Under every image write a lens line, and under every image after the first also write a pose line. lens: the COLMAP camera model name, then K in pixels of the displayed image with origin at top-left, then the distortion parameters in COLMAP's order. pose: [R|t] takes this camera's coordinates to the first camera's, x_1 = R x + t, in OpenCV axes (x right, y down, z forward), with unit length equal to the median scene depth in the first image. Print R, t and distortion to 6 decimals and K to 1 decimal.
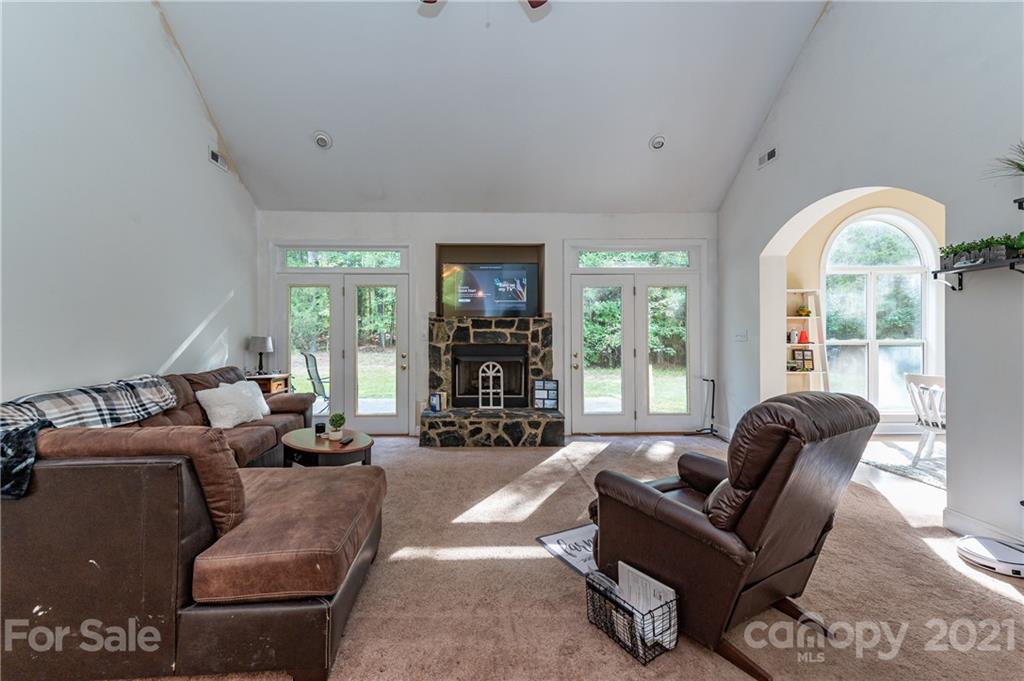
lens RADIAL K [[415.2, 0, 488.7], [0, 415.2, 336.2], [0, 0, 1]] dist [0.017051, -0.000198]
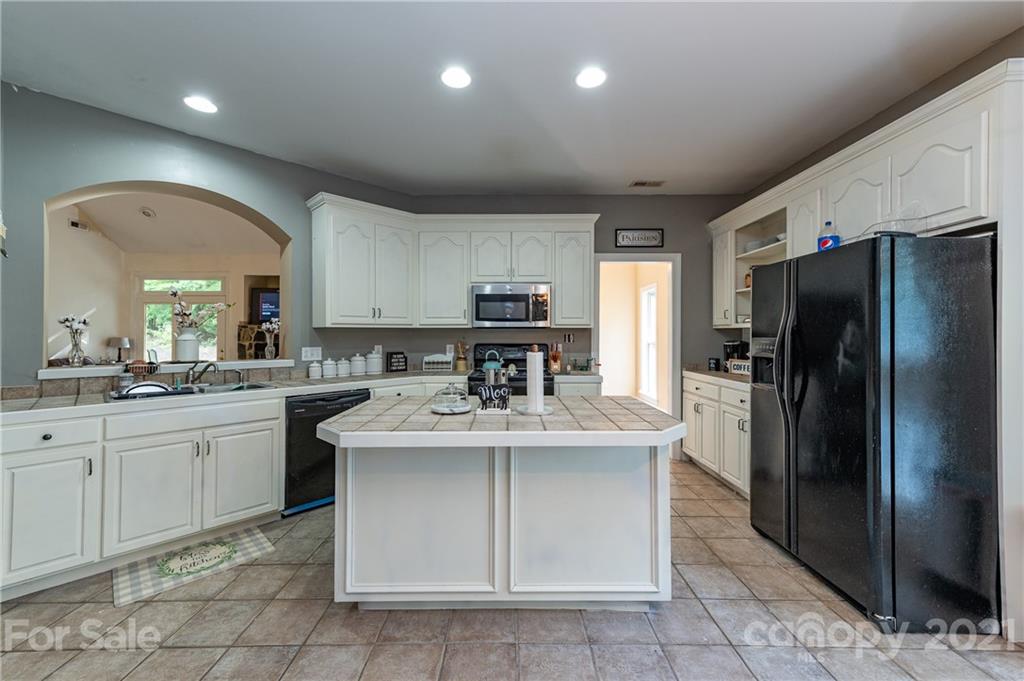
lens RADIAL K [[408.0, 0, 509.6], [0, 408.0, 333.8], [0, 0, 1]] dist [0.020527, 0.000019]
pose [[0.999828, 0.002868, -0.018302, 0.858120], [-0.003007, 0.999967, -0.007570, -0.004821], [0.018280, 0.007623, 0.999804, -0.461325]]
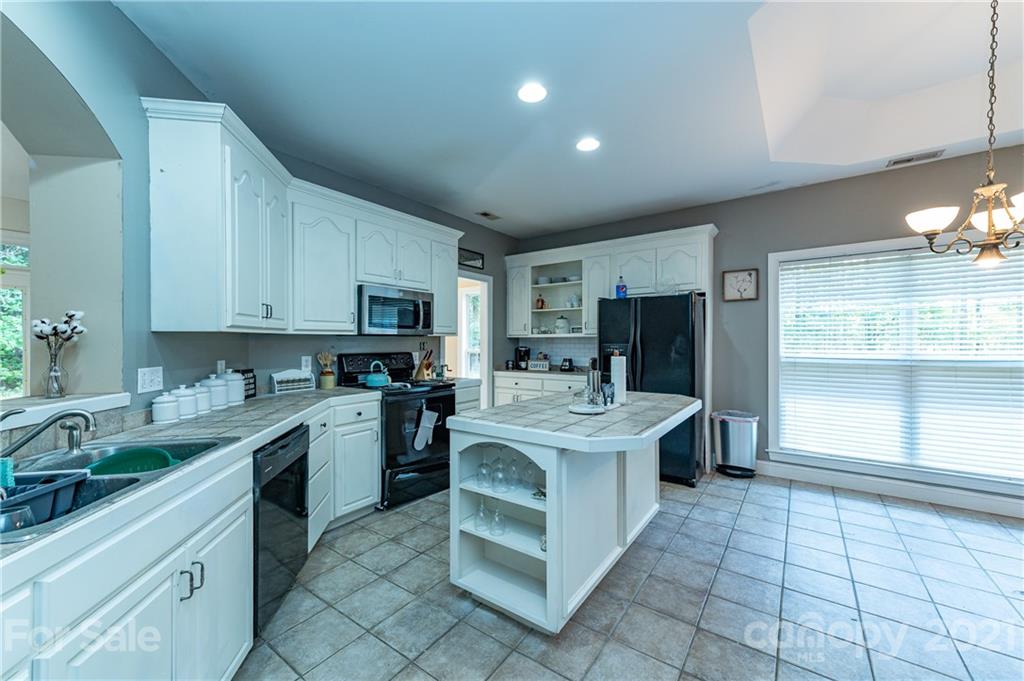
lens RADIAL K [[404.1, 0, 506.8], [0, 404.1, 342.3], [0, 0, 1]] dist [0.015038, -0.000226]
pose [[0.602110, 0.000366, 0.798413, 0.410593], [0.005299, 0.999976, -0.004455, -0.006036], [-0.798396, 0.006913, 0.602094, -0.266541]]
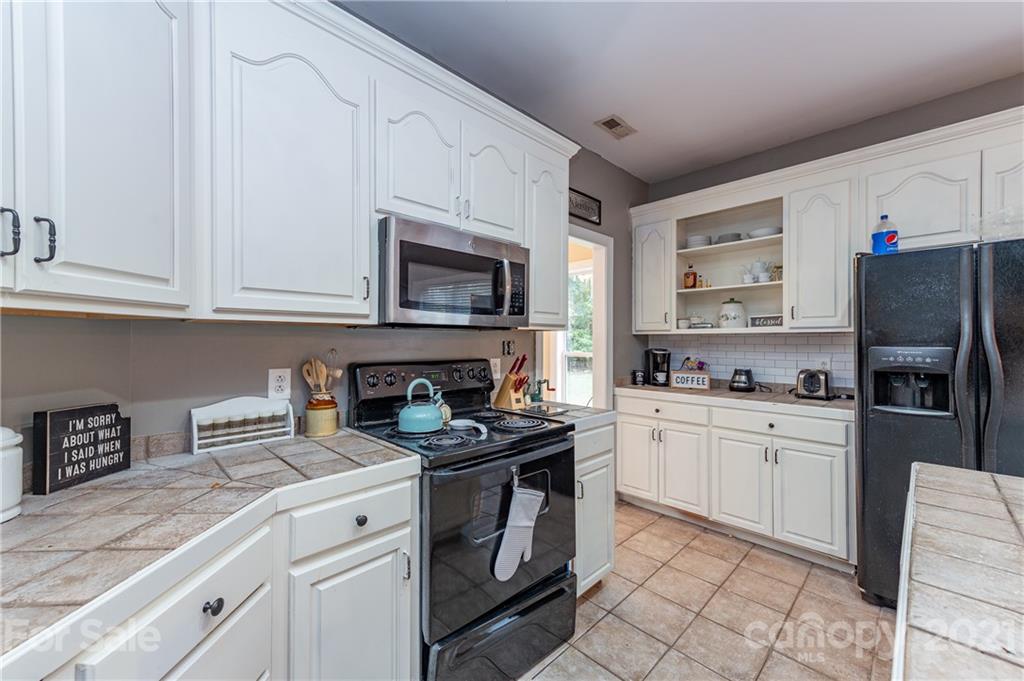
lens RADIAL K [[402.2, 0, 515.9], [0, 402.2, 341.0], [0, 0, 1]] dist [0.020977, -0.003915]
pose [[0.721196, 0.004286, 0.692717, 0.641045], [0.000558, 0.999977, -0.006768, -0.007682], [-0.692730, 0.005268, 0.721177, 0.013769]]
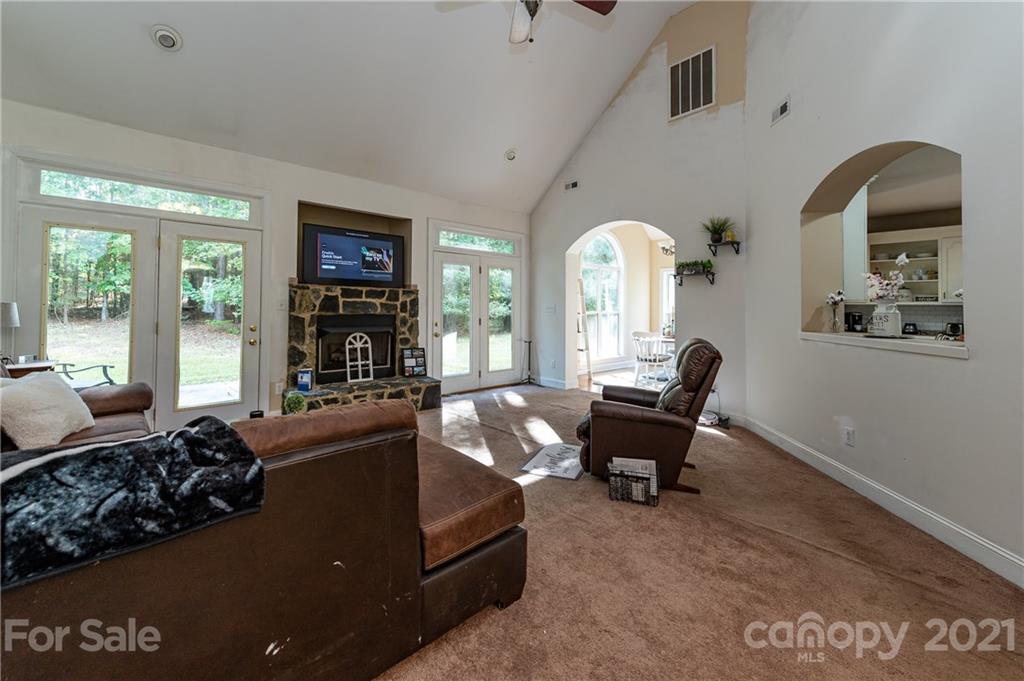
lens RADIAL K [[414.1, 0, 516.0], [0, 414.1, 301.7], [0, 0, 1]] dist [0.016276, -0.000197]
pose [[0.759778, 0.019642, 0.649886, -0.349022], [-0.010904, 0.999788, -0.017470, 0.002313], [-0.650092, 0.006187, 0.759831, 0.031019]]
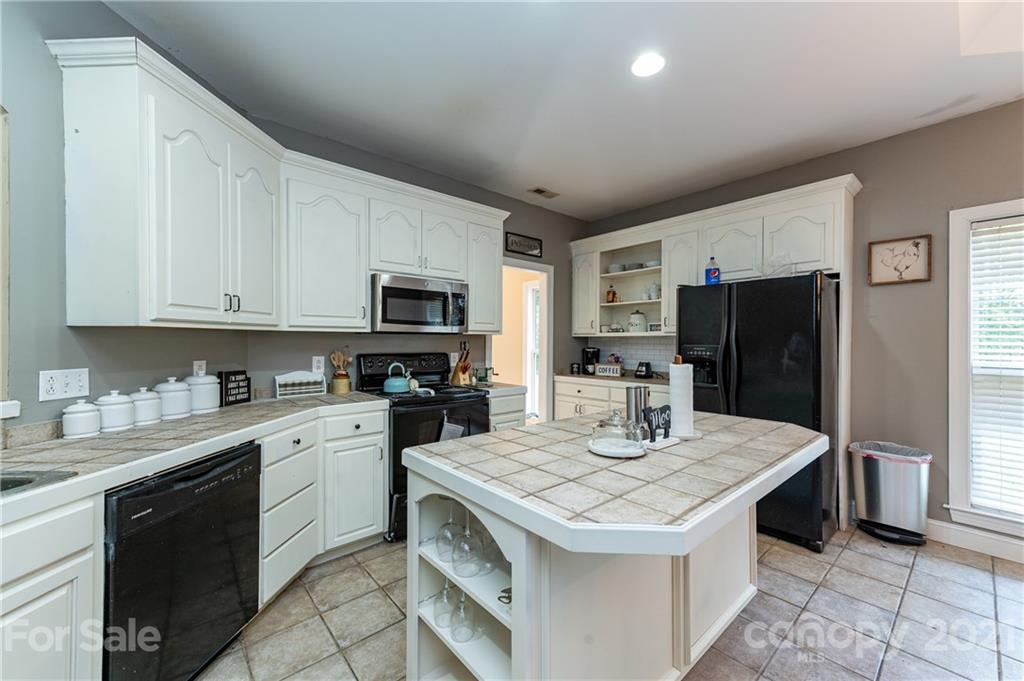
lens RADIAL K [[402.2, 0, 515.9], [0, 402.2, 341.0], [0, 0, 1]] dist [0.020977, -0.003915]
pose [[0.763895, 0.006160, 0.645311, 0.573317], [-0.001405, 0.999968, -0.007882, -0.005986], [-0.645339, 0.005115, 0.763879, -0.240056]]
